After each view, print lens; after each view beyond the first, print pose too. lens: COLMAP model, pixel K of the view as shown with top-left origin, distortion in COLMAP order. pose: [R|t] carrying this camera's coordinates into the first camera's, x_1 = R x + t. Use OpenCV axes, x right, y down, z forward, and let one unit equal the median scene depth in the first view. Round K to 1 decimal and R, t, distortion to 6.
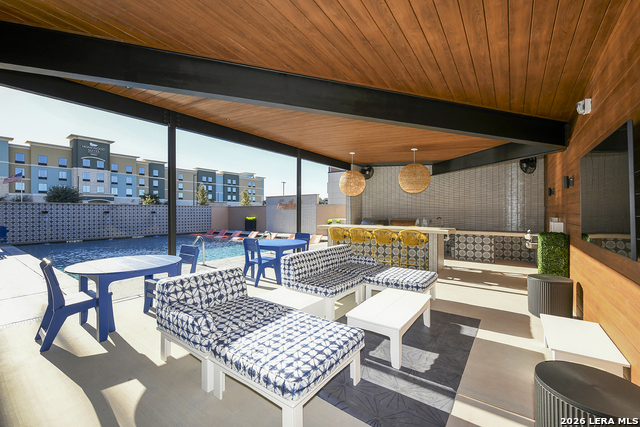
lens RADIAL K [[267.7, 0, 318.9], [0, 267.7, 211.9], [0, 0, 1]] dist [0.000599, -0.000063]
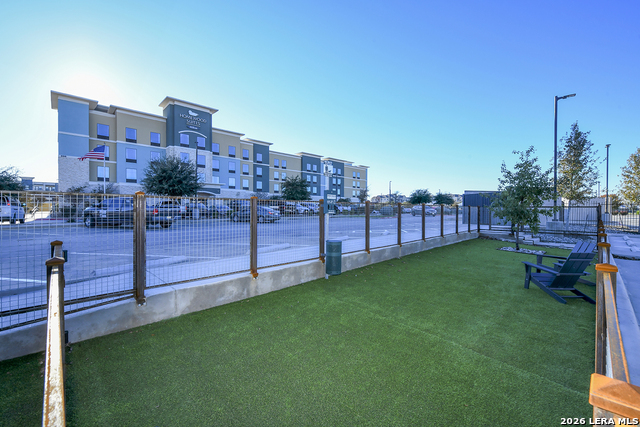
lens RADIAL K [[267.7, 0, 320.5], [0, 267.7, 211.6], [0, 0, 1]] dist [0.000599, -0.000063]
pose [[0.985493, 0.007631, -0.169547, -0.388253], [-0.005916, 0.999926, 0.010619, -0.004114], [0.169615, -0.009462, 0.985465, 0.359980]]
